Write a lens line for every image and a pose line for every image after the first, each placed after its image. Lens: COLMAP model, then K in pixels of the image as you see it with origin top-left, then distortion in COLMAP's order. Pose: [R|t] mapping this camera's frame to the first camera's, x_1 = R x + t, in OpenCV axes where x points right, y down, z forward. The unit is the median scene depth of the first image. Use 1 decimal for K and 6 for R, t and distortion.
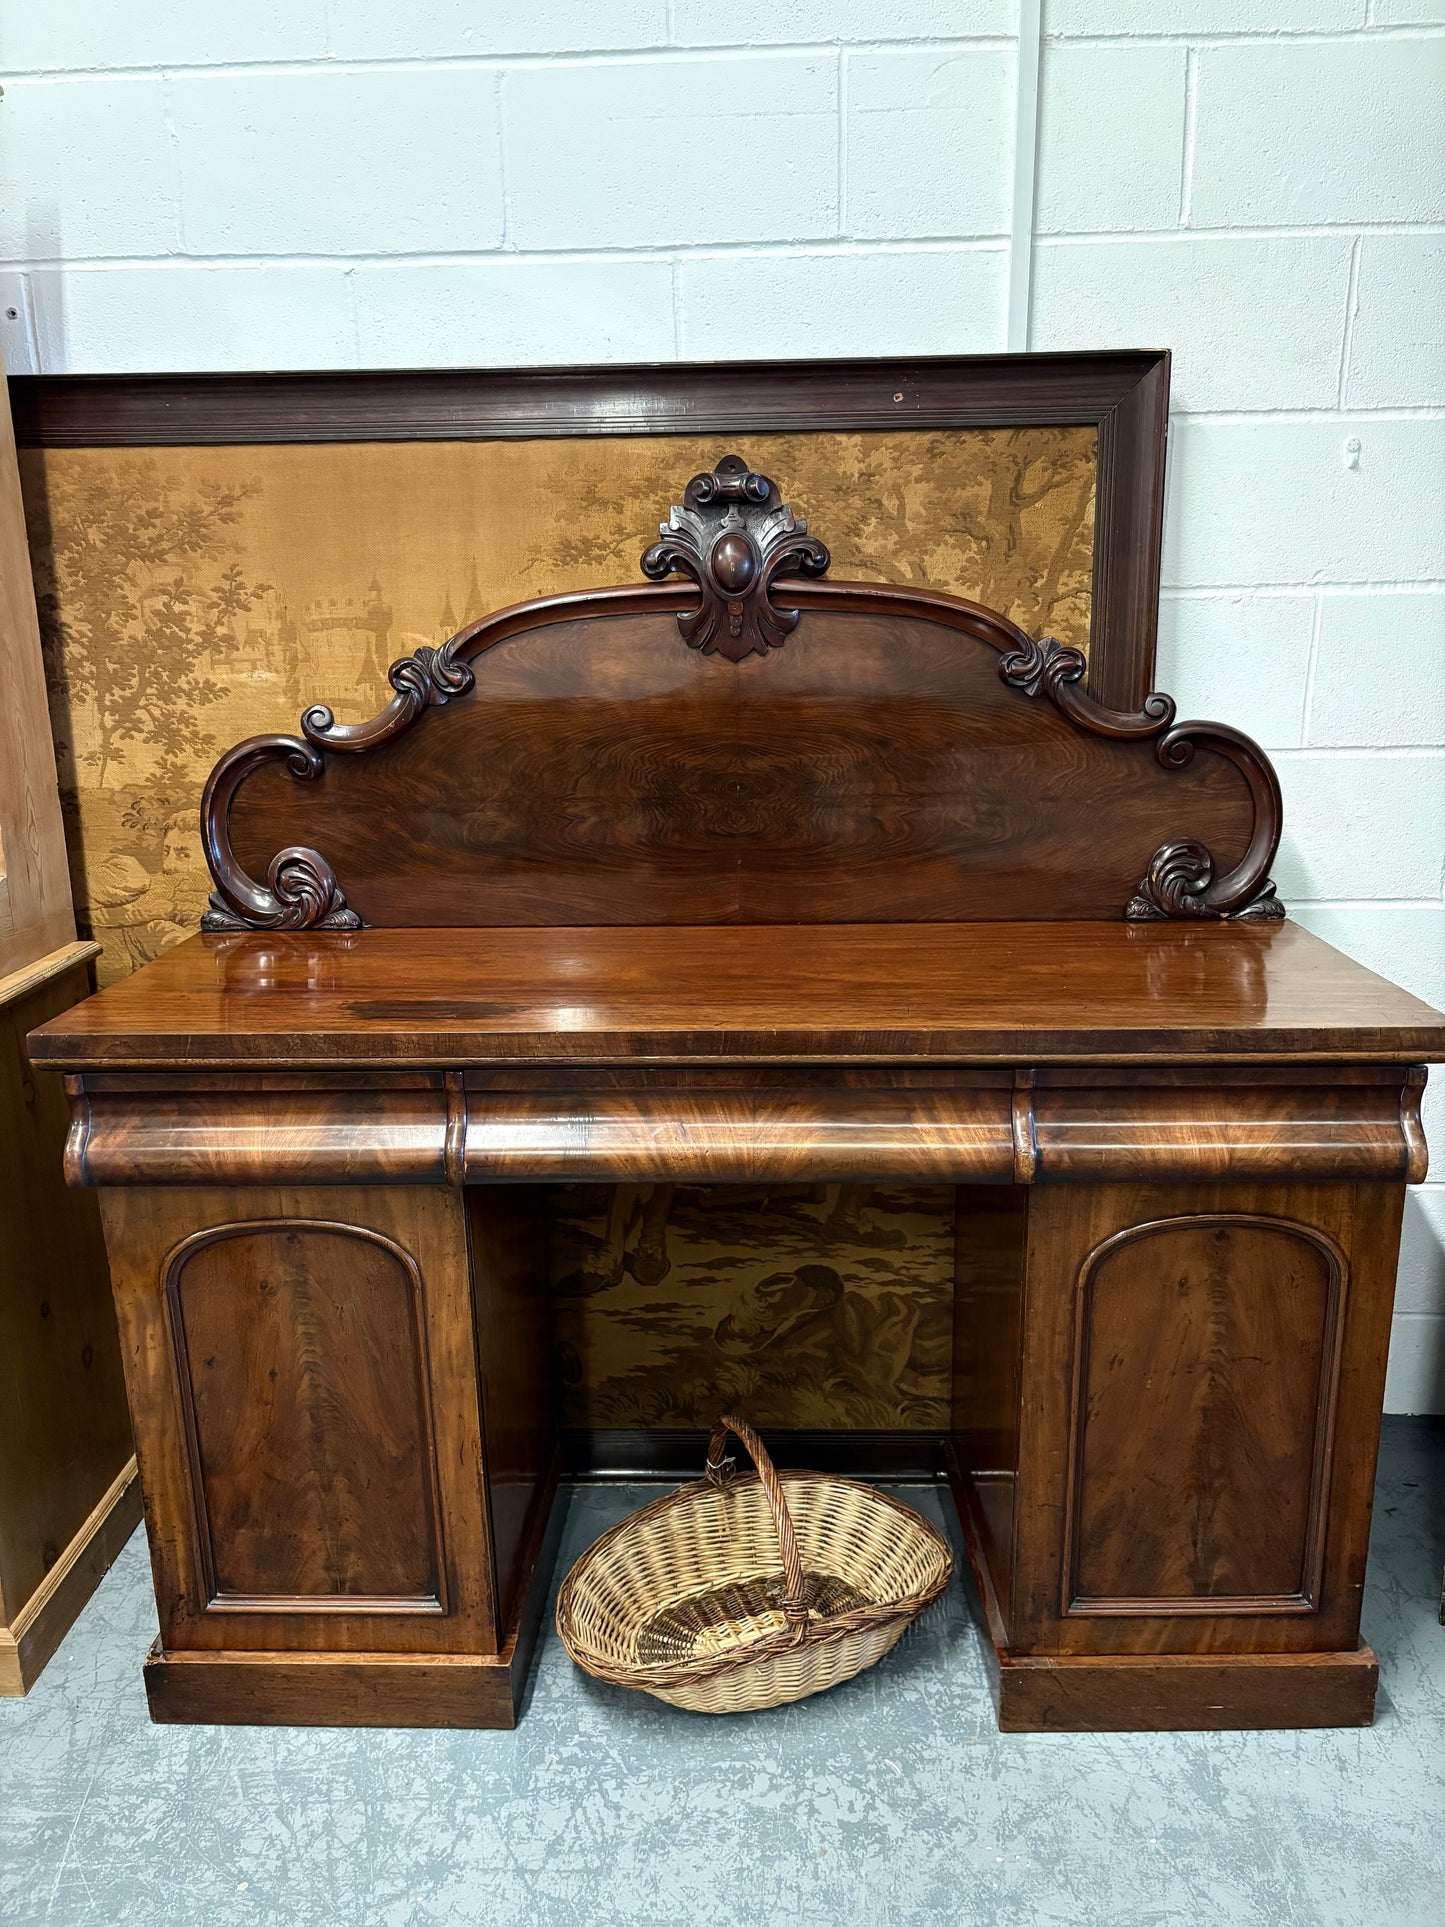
lens RADIAL K [[1472.7, 0, 718.5], [0, 1472.7, 966.8], [0, 0, 1]] dist [0.035225, -0.040926]
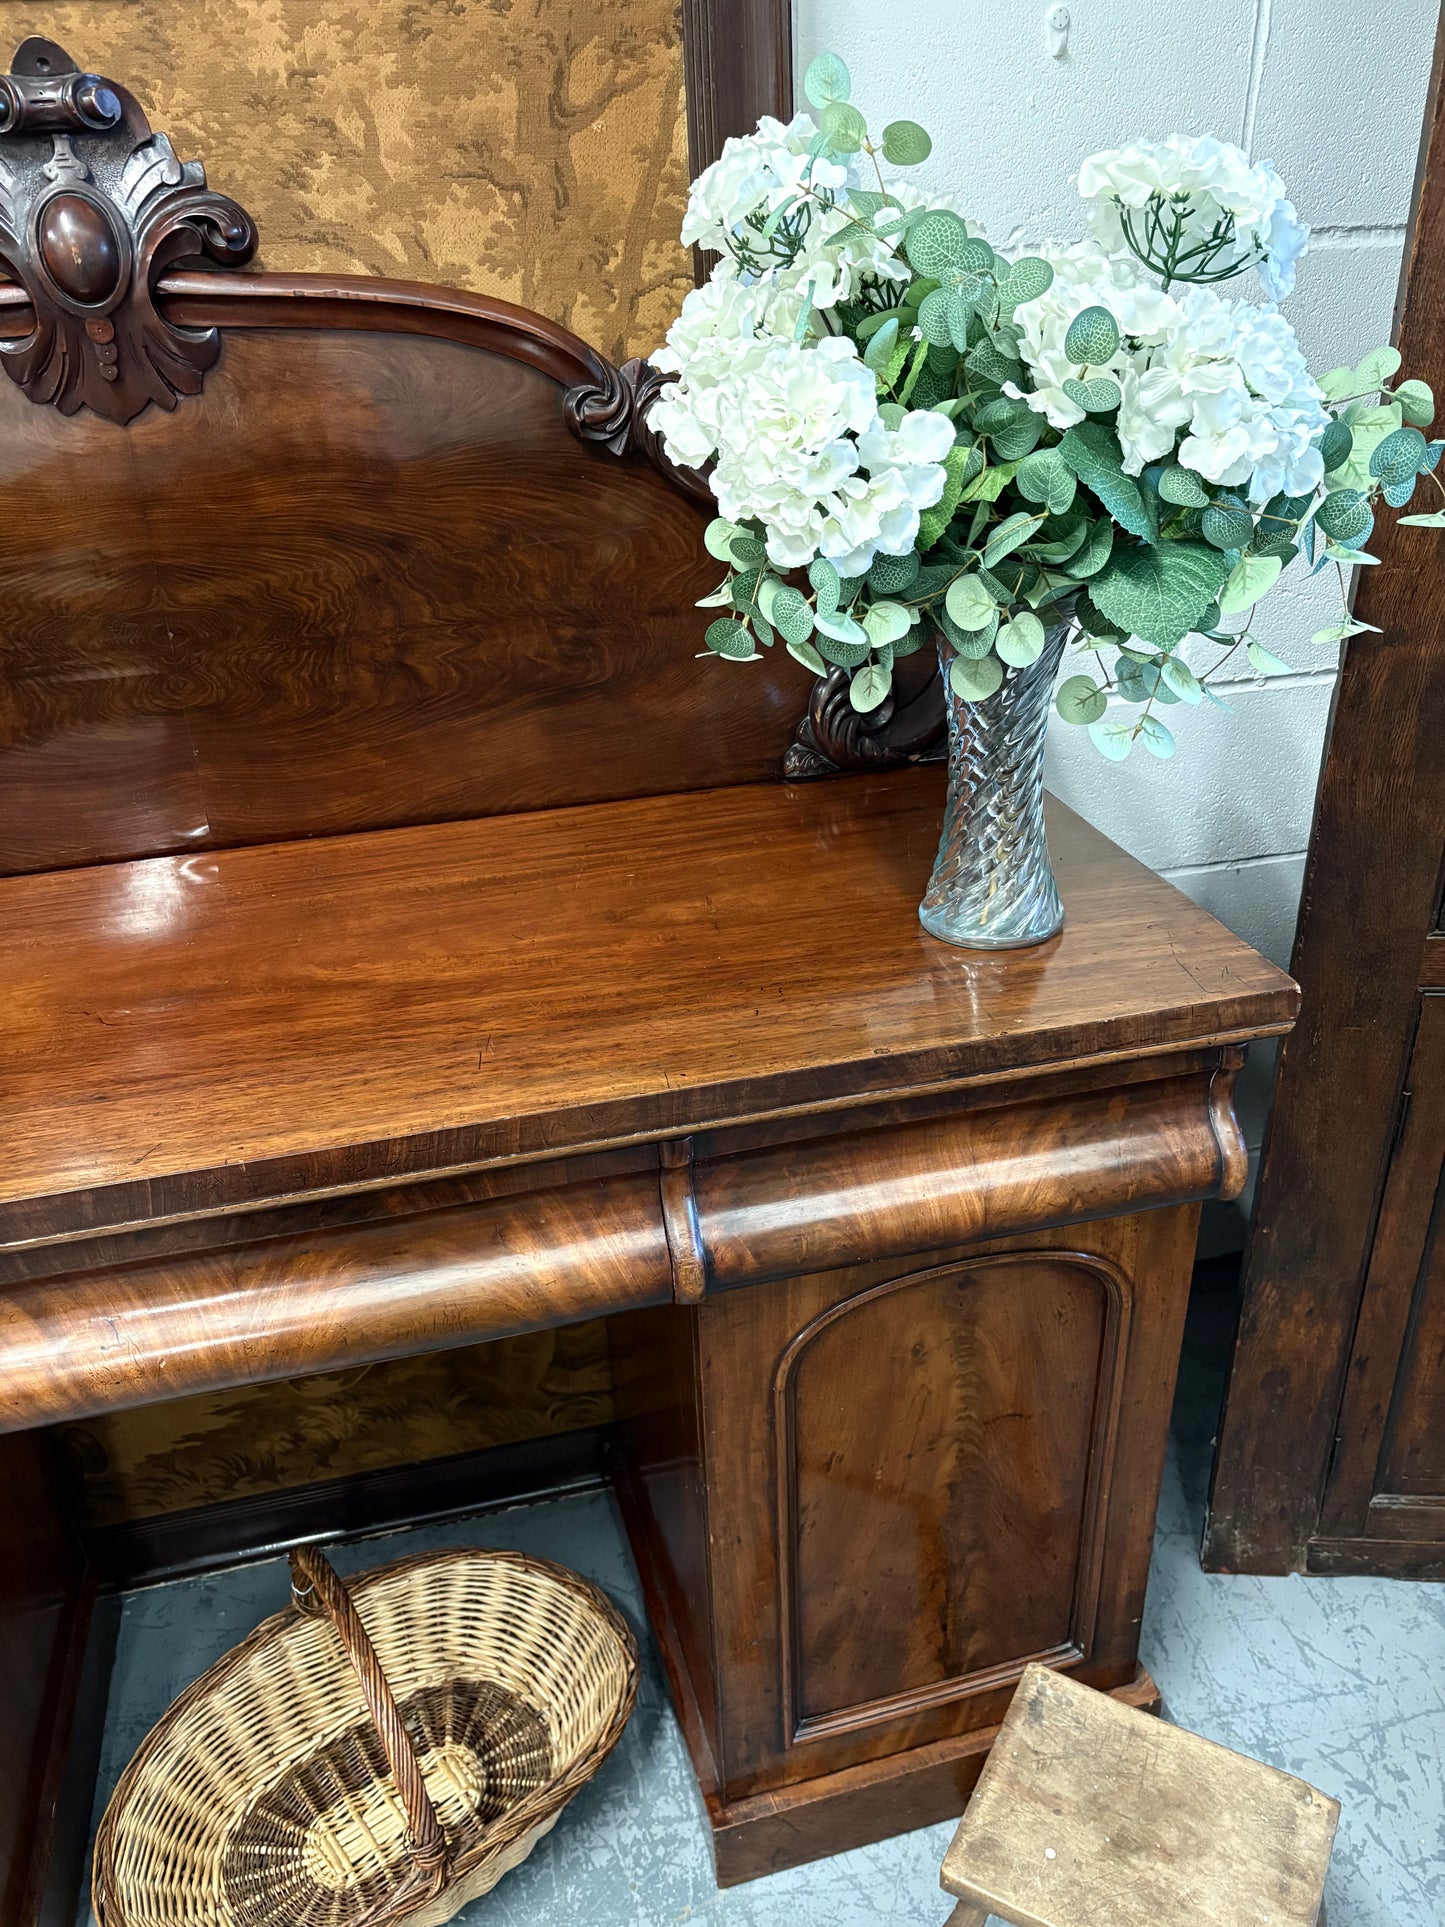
lens RADIAL K [[1472.7, 0, 715.1], [0, 1472.7, 969.0], [0, 0, 1]] dist [0.035225, -0.040926]
pose [[0.964027, -0.143655, 0.223641, 0.076120], [0.089704, 0.967844, 0.235014, -0.114826], [-0.250210, -0.206498, 0.945914, 0.335614]]
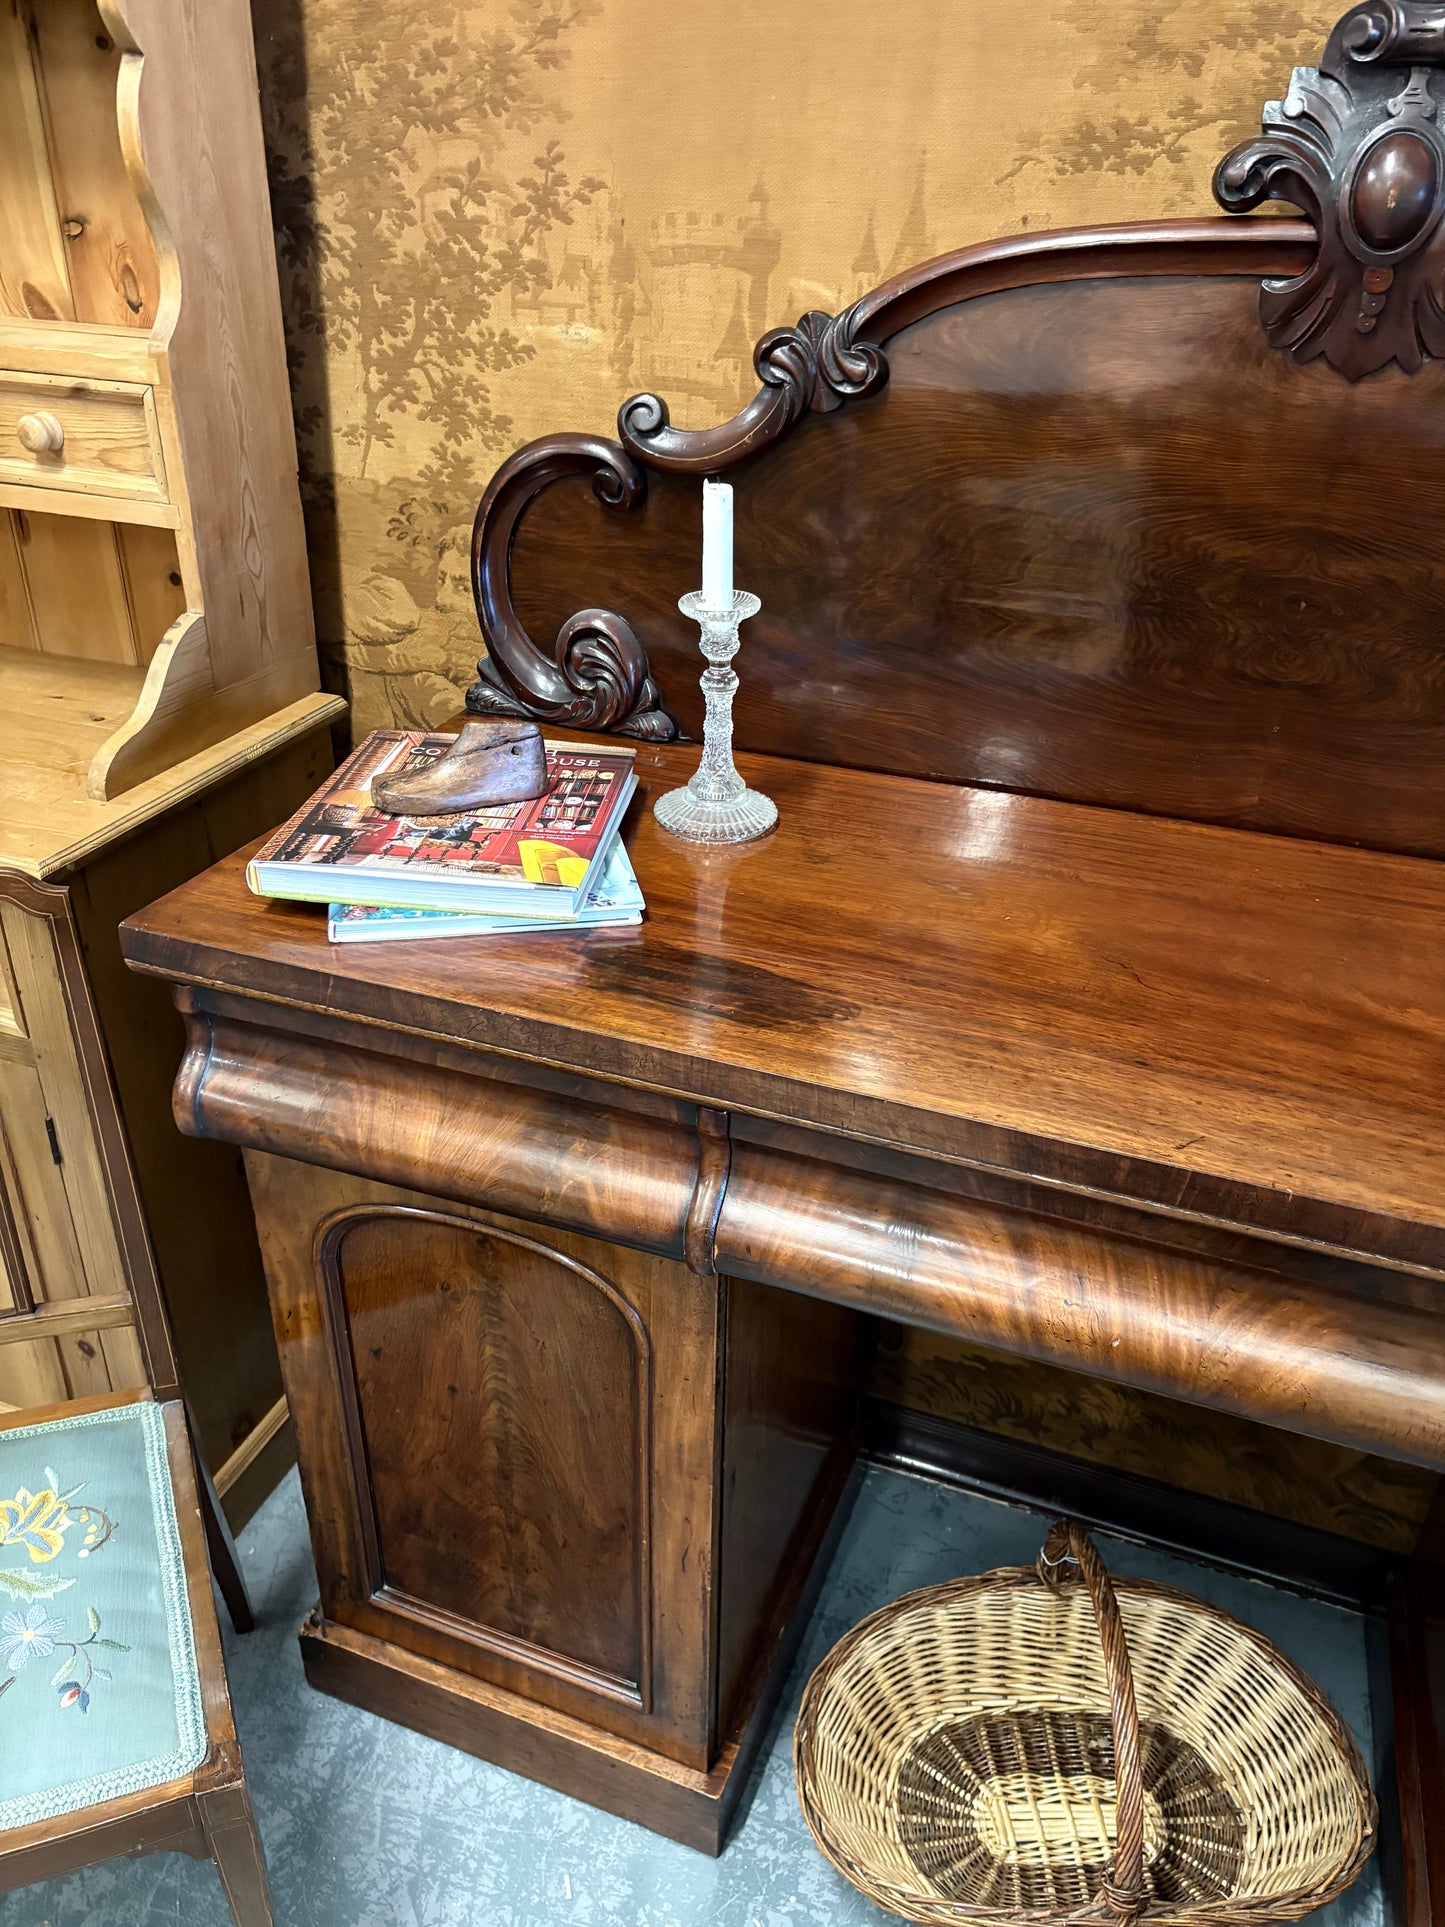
lens RADIAL K [[1472.7, 0, 714.5], [0, 1472.7, 960.8], [0, 0, 1]] dist [0.035225, -0.040926]
pose [[0.945253, 0.195629, -0.261201, -0.027151], [-0.122051, 0.954240, 0.273003, -0.122269], [0.302656, -0.226177, 0.925874, 0.362005]]
